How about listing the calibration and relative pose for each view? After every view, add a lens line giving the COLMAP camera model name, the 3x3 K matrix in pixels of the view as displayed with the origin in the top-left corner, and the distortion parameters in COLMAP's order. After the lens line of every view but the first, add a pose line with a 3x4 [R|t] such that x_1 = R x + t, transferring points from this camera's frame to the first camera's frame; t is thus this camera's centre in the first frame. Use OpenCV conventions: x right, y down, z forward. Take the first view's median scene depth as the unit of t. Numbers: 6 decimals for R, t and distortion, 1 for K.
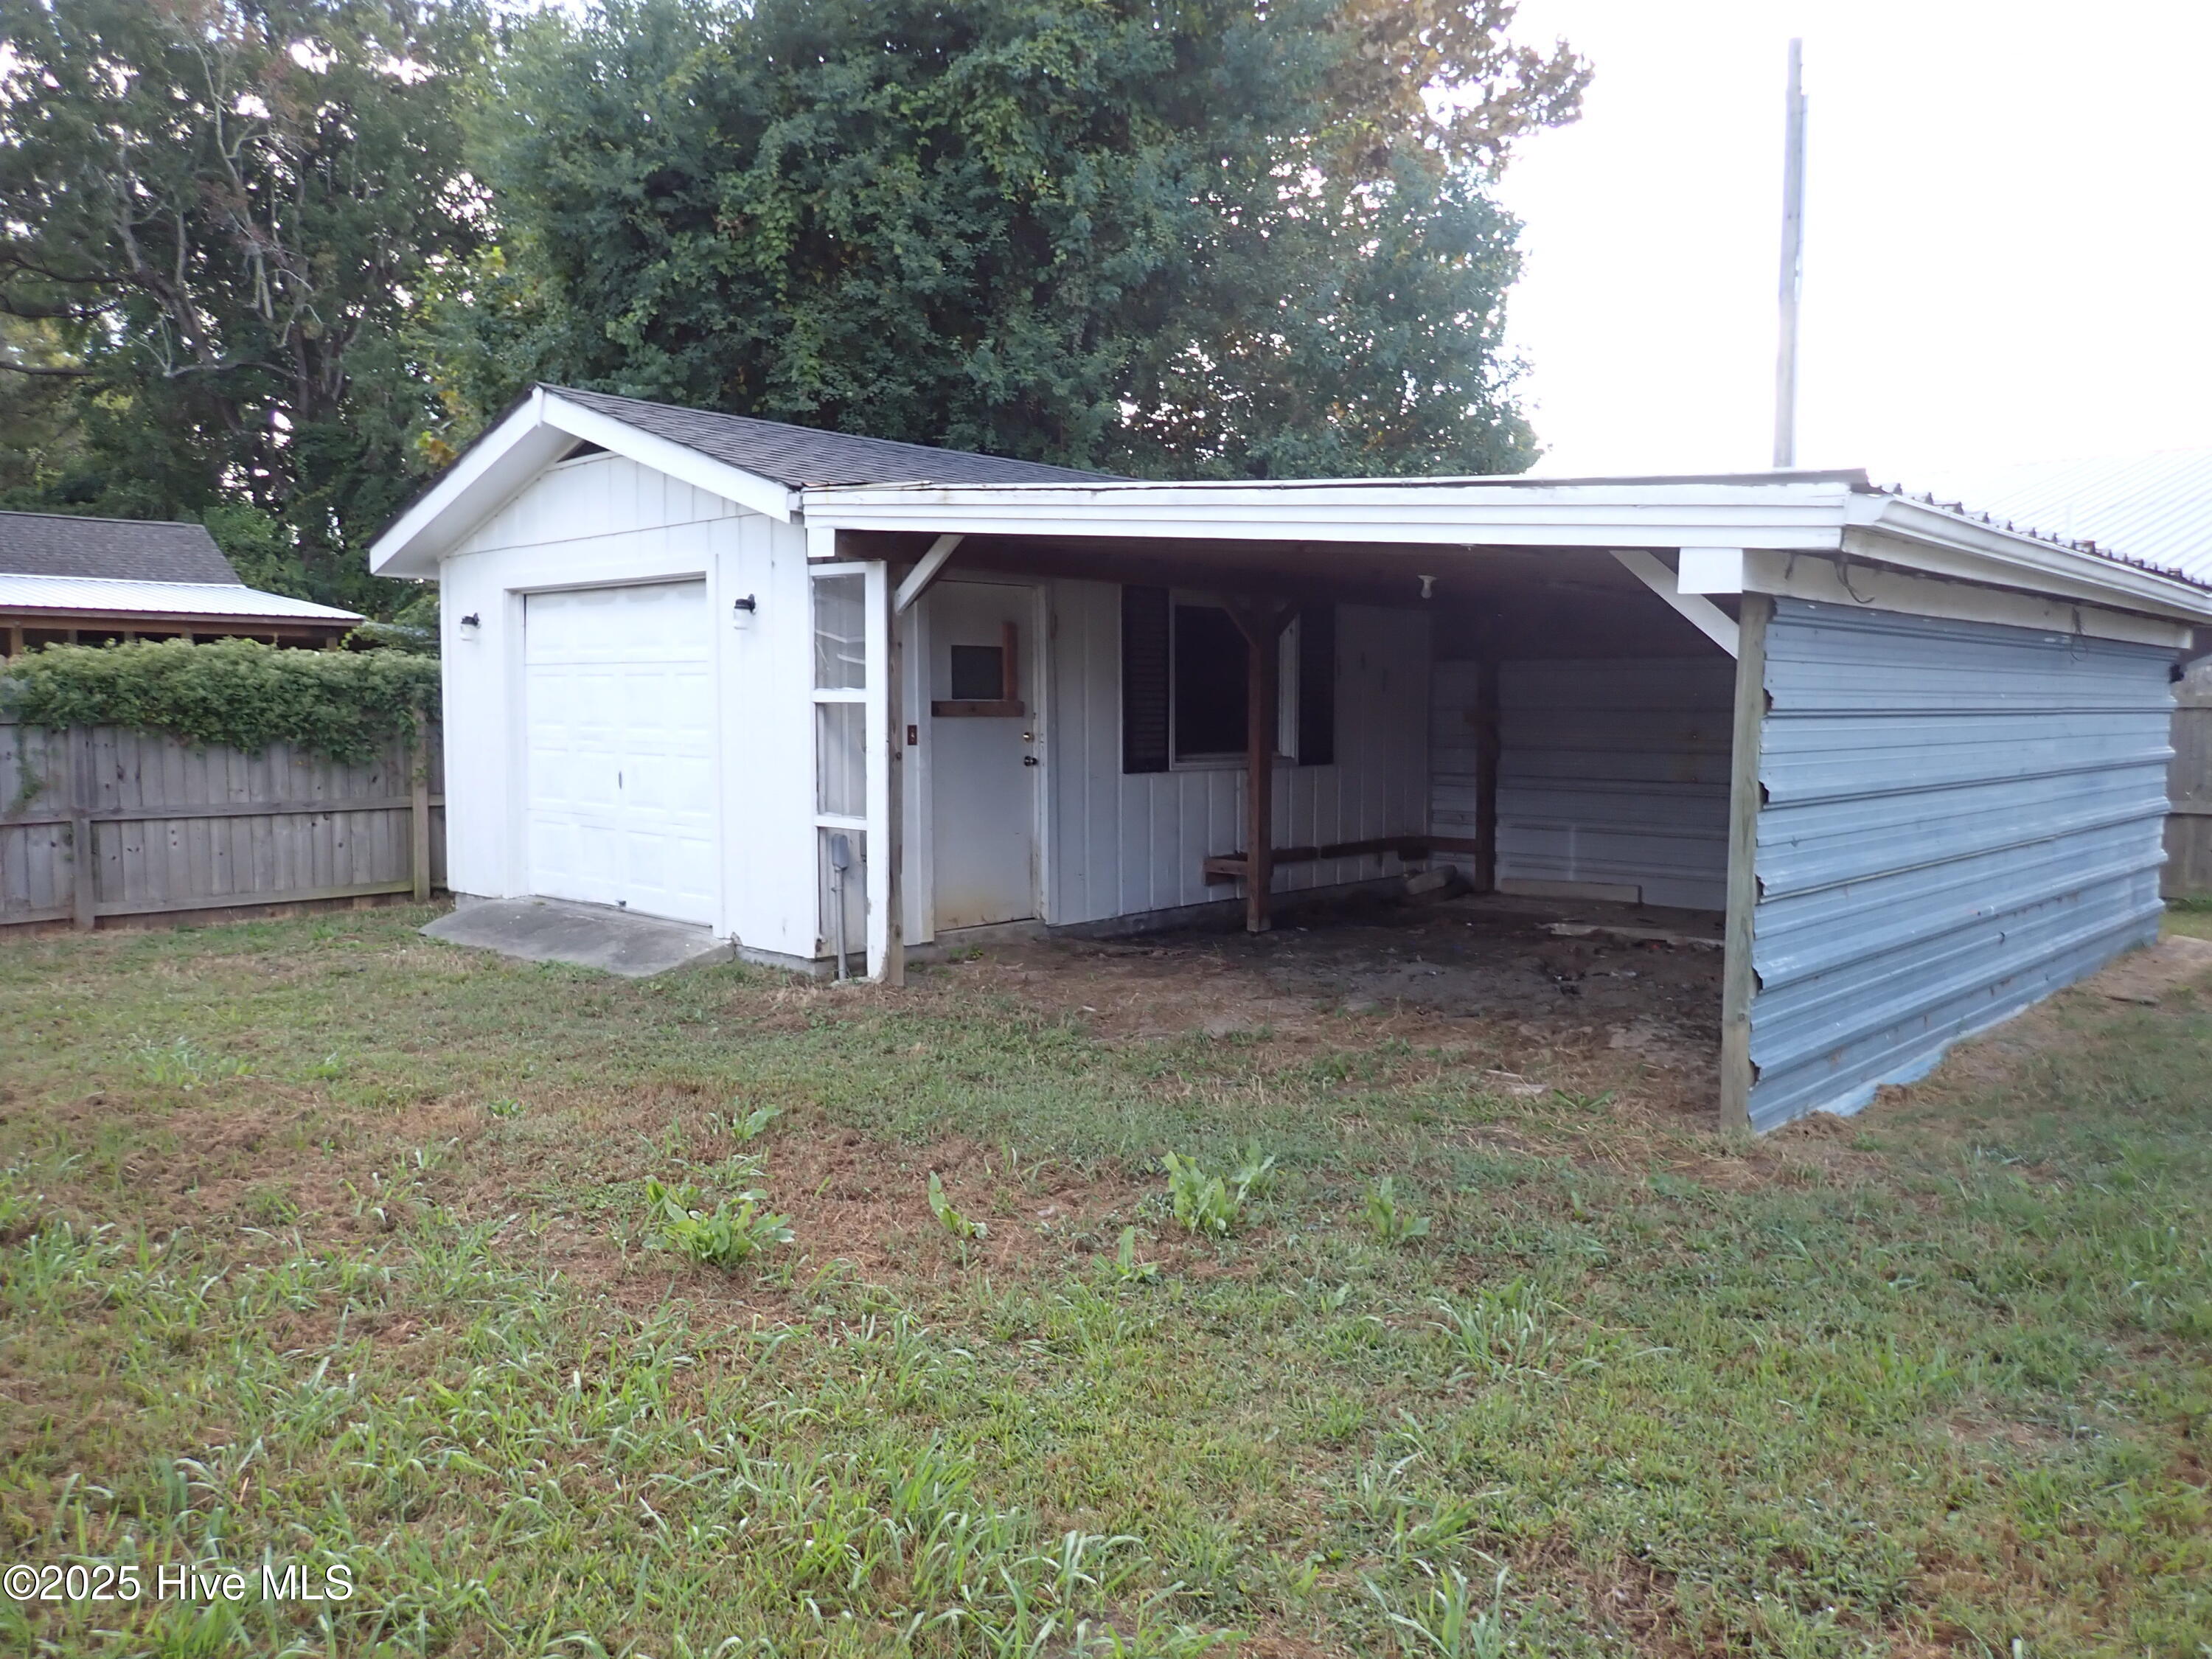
lens RADIAL K [[1626.4, 0, 1100.4], [0, 1626.4, 824.2], [0, 0, 1]] dist [0.008513, -0.010276]
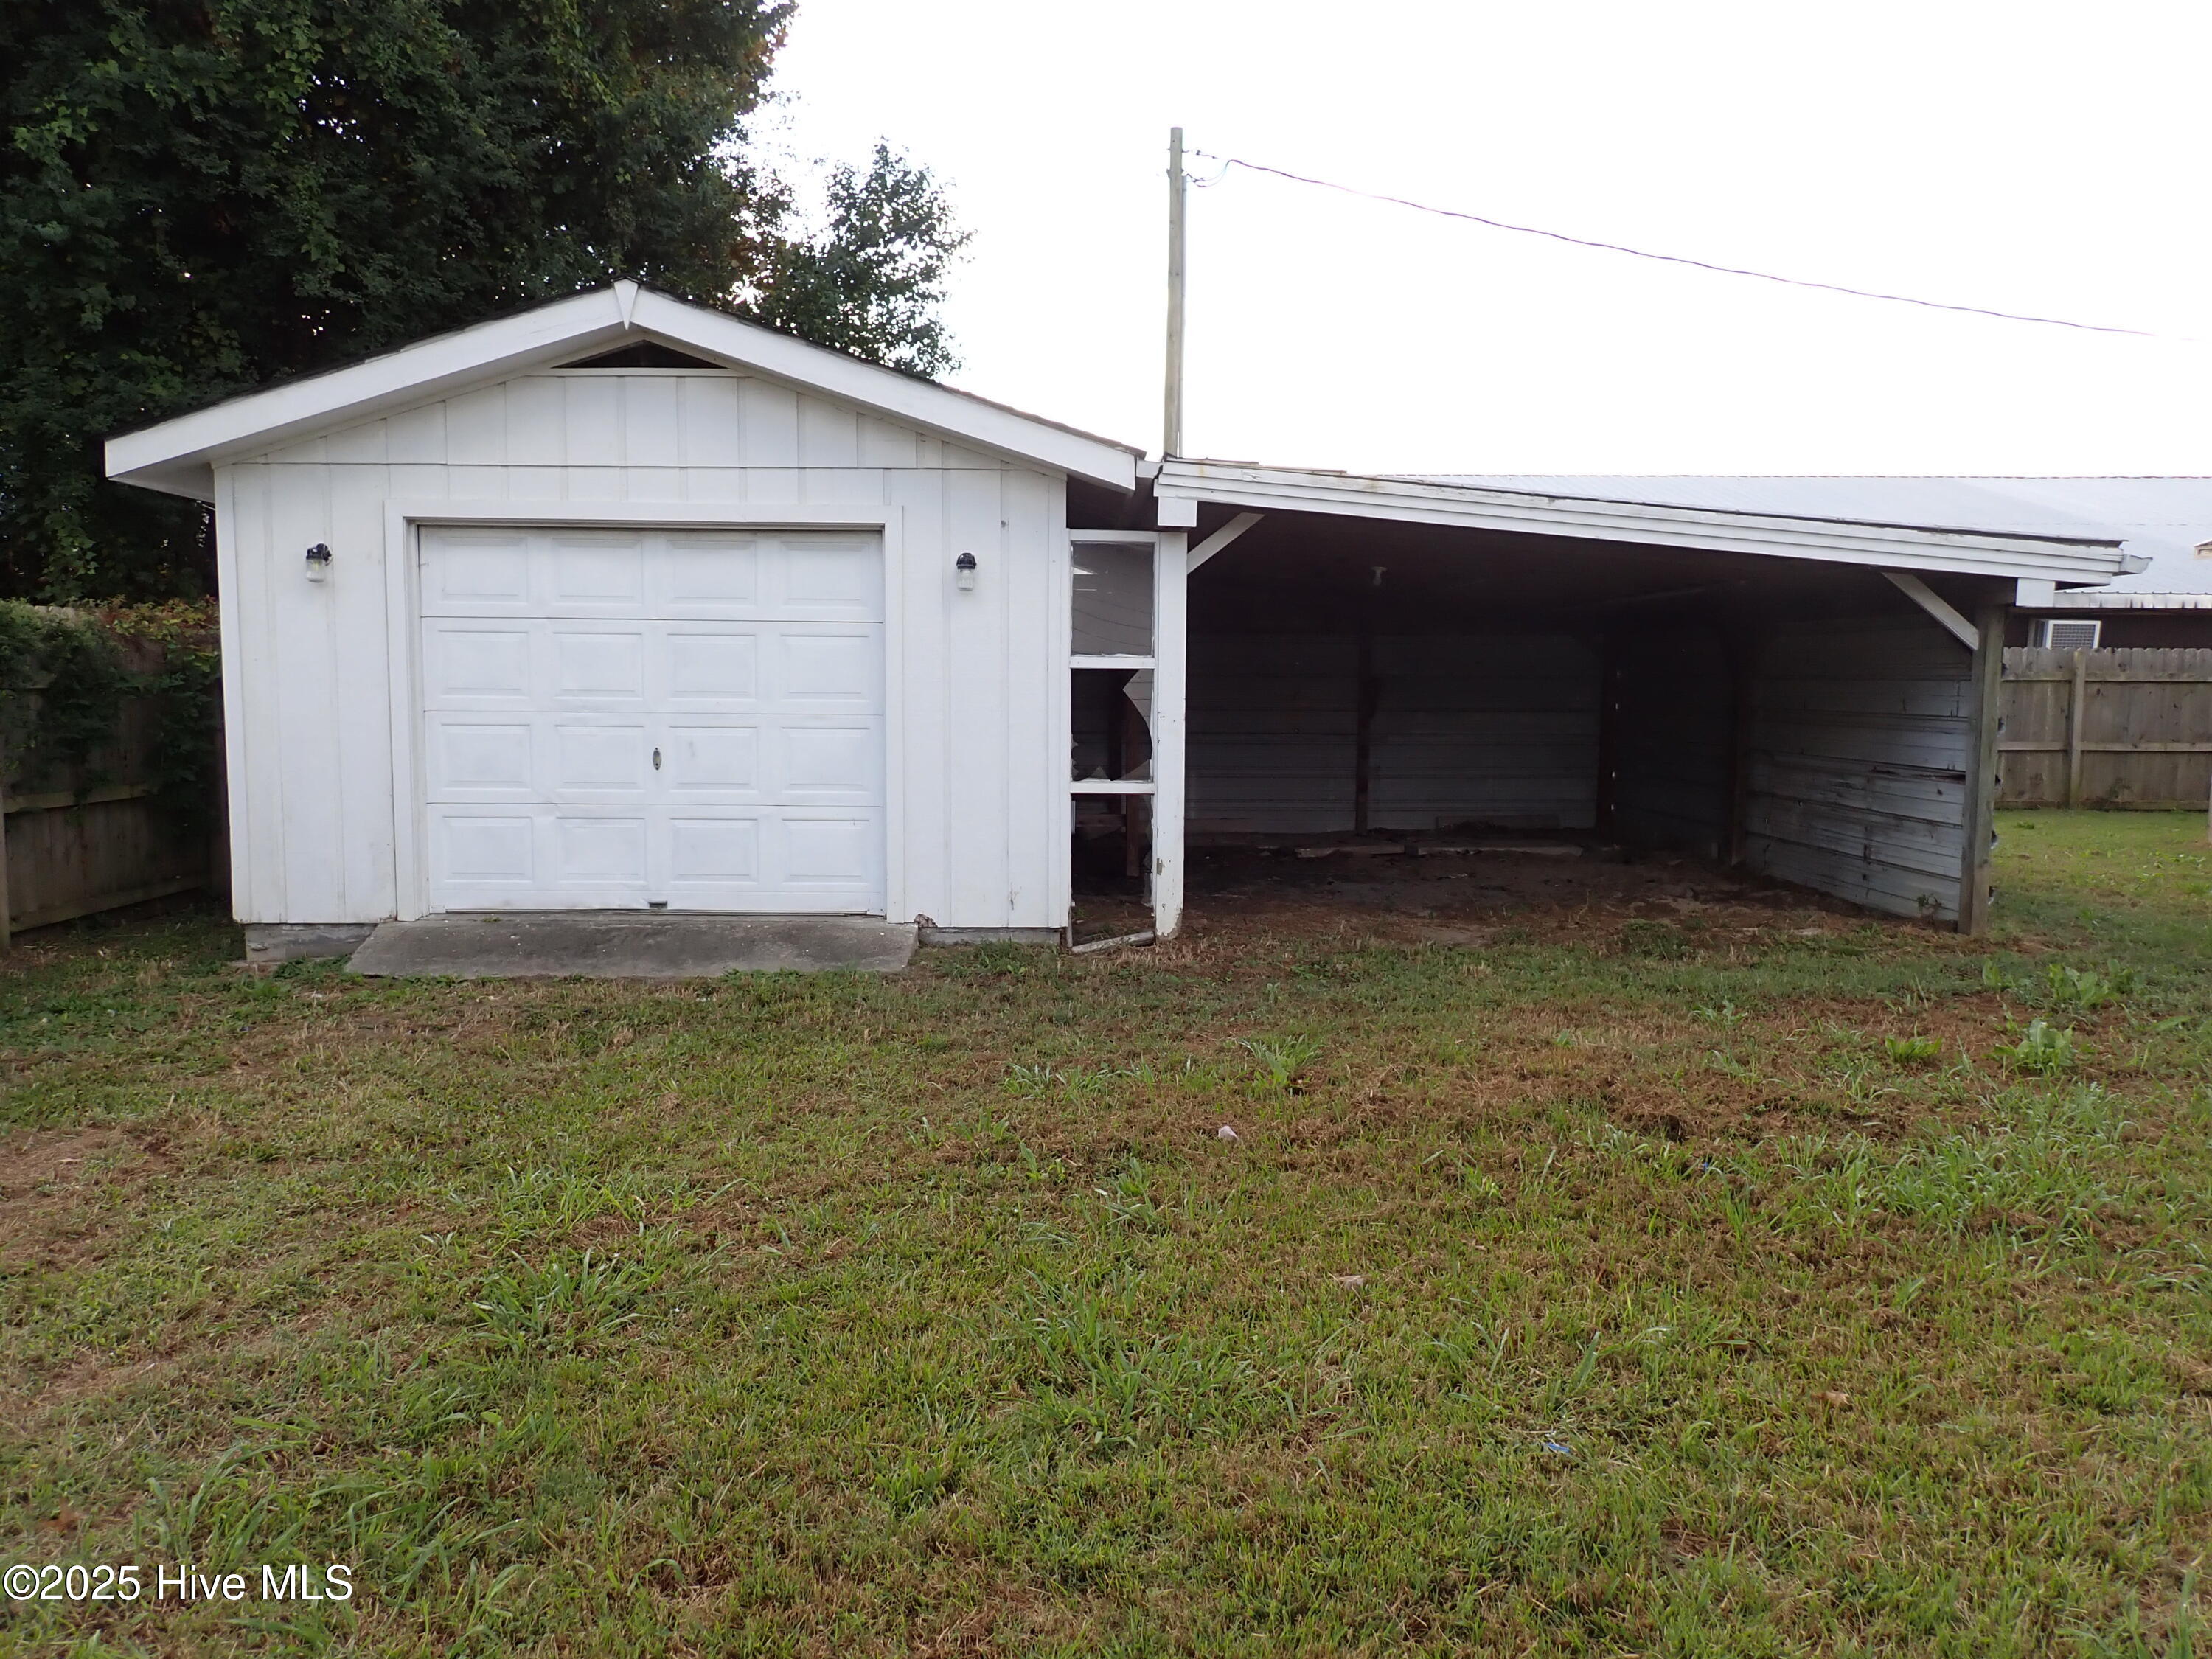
lens RADIAL K [[1626.4, 0, 1104.0], [0, 1626.4, 838.3], [0, 0, 1]] dist [0.008513, -0.010276]
pose [[0.705920, -0.070122, 0.704812, -0.679655], [0.048611, 0.997537, 0.050558, -0.016330], [-0.706622, -0.001429, 0.707590, 0.224325]]
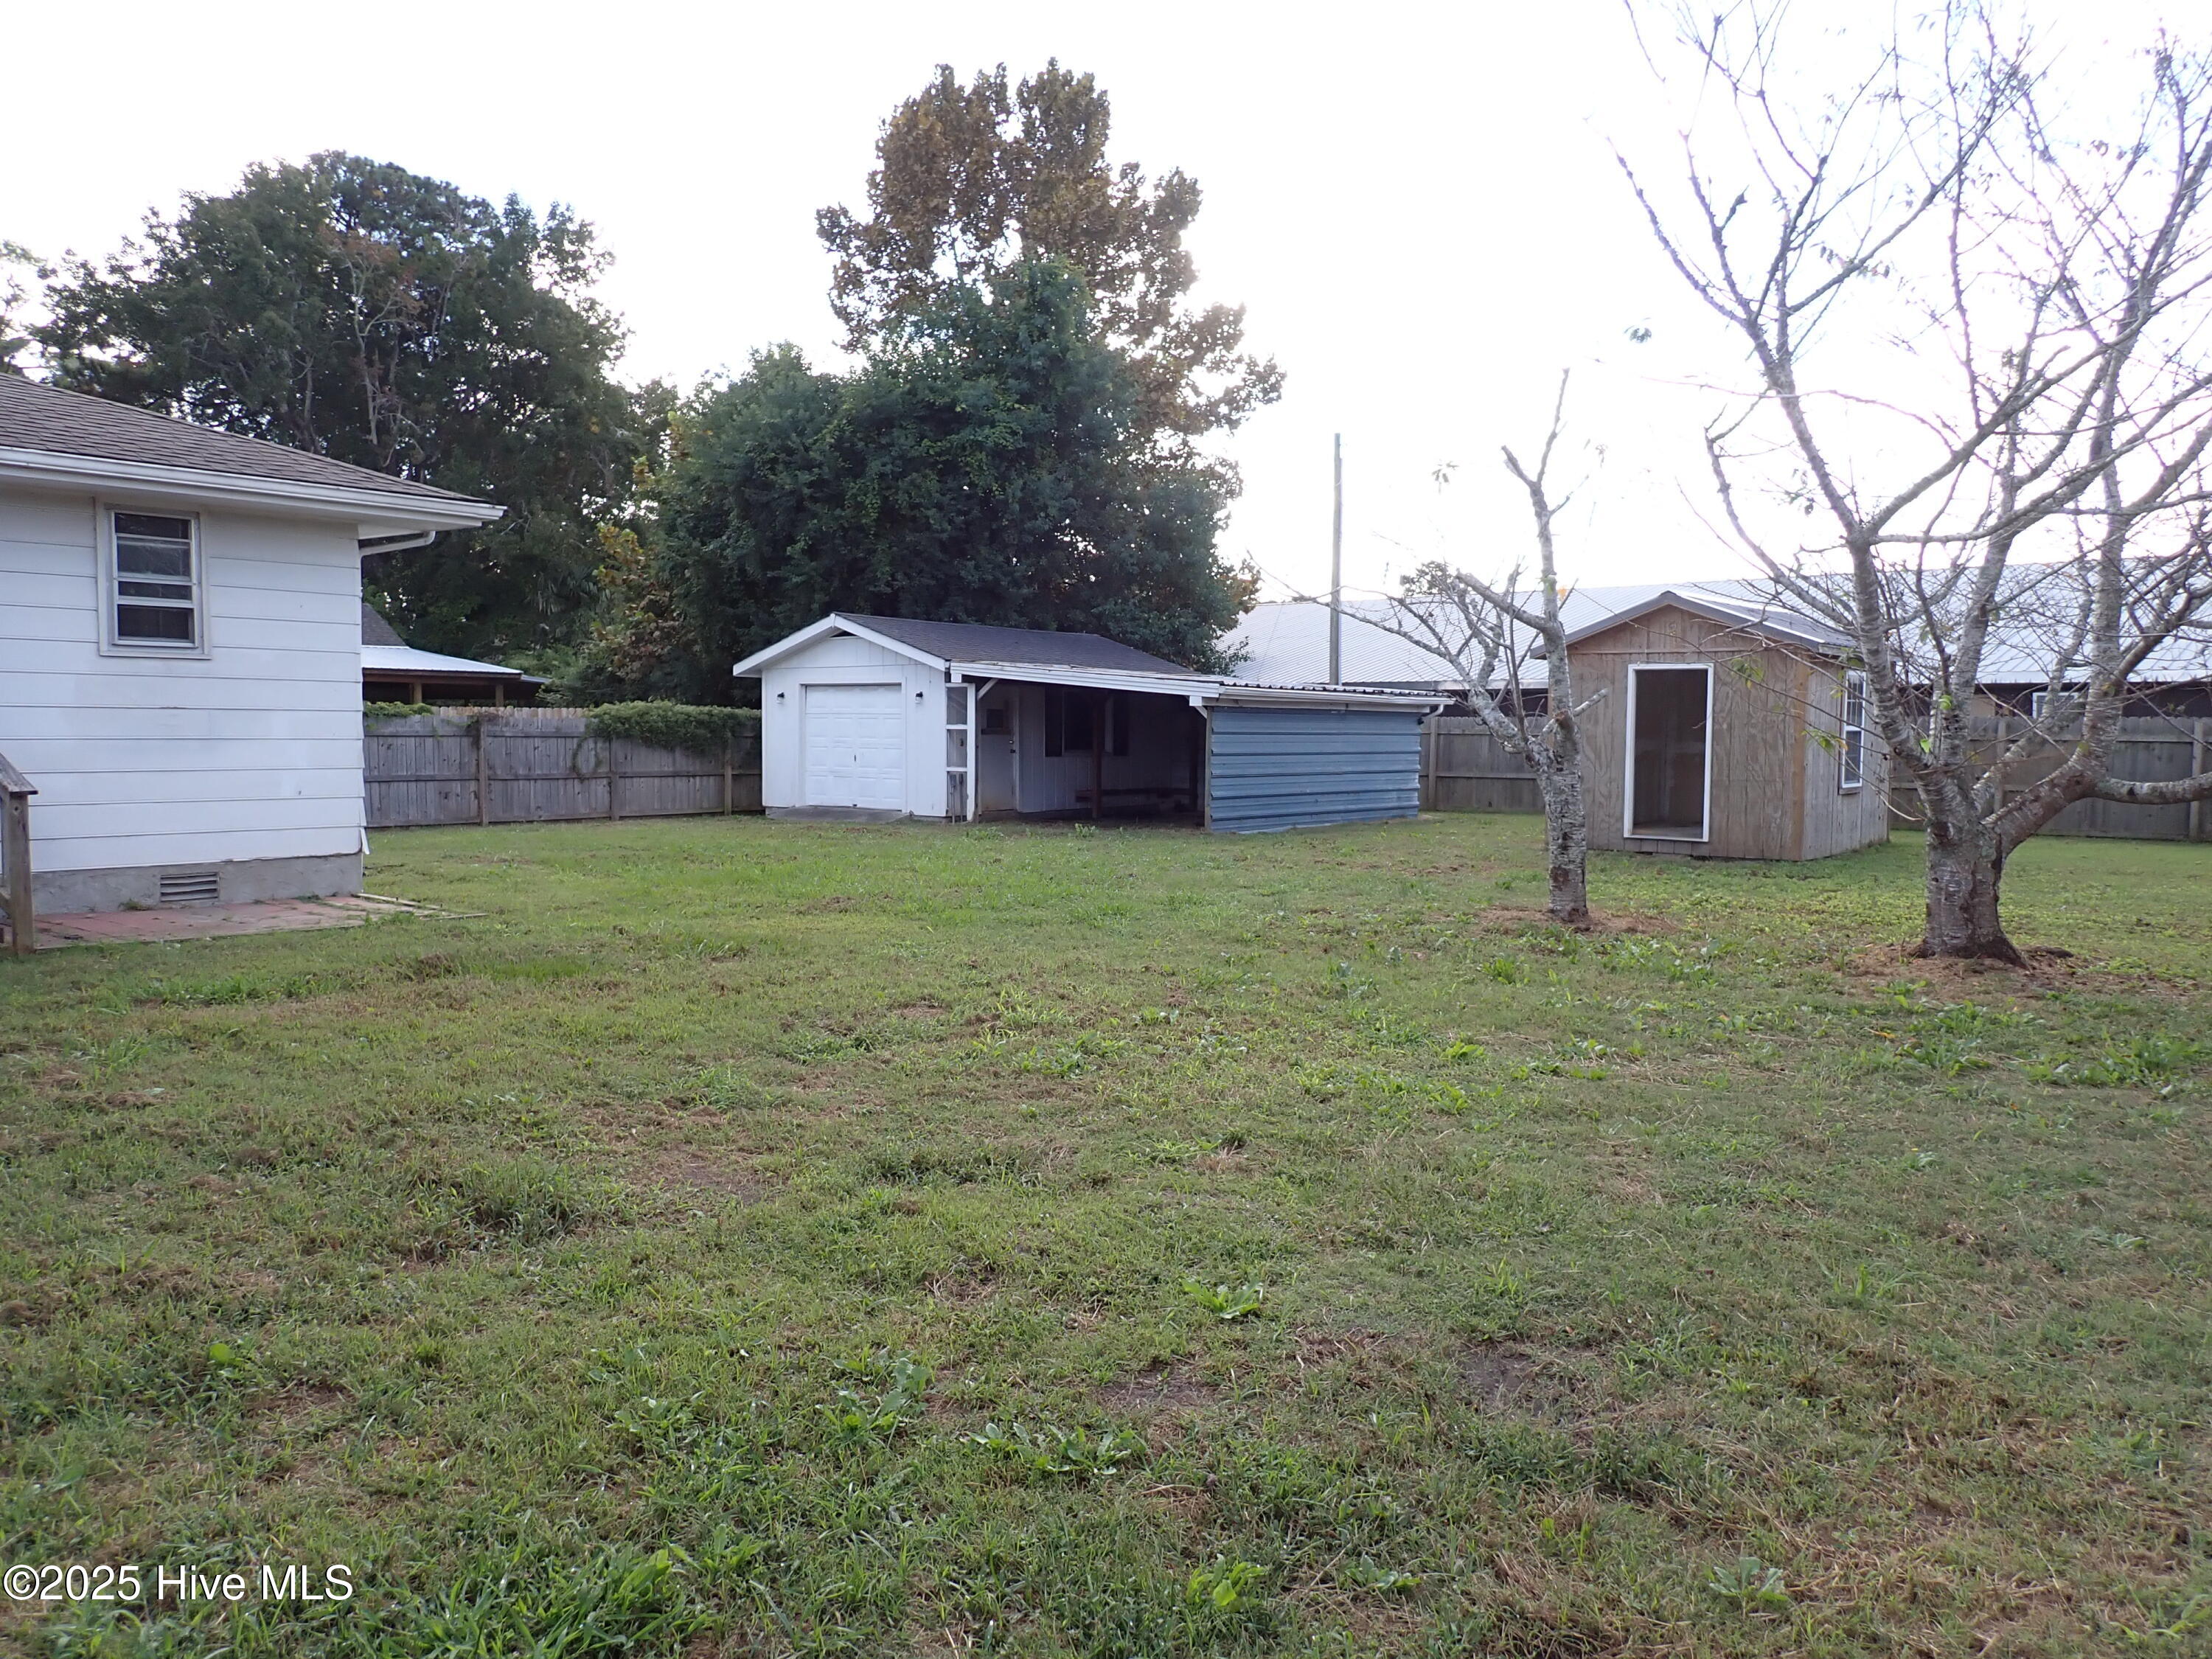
lens RADIAL K [[1626.4, 0, 1107.6], [0, 1626.4, 825.9], [0, 0, 1]] dist [0.008513, -0.010276]
pose [[0.995065, -0.000651, 0.099227, -0.139766], [0.002160, 0.999884, -0.015101, 0.114514], [-0.099205, 0.015241, 0.994950, -1.547792]]
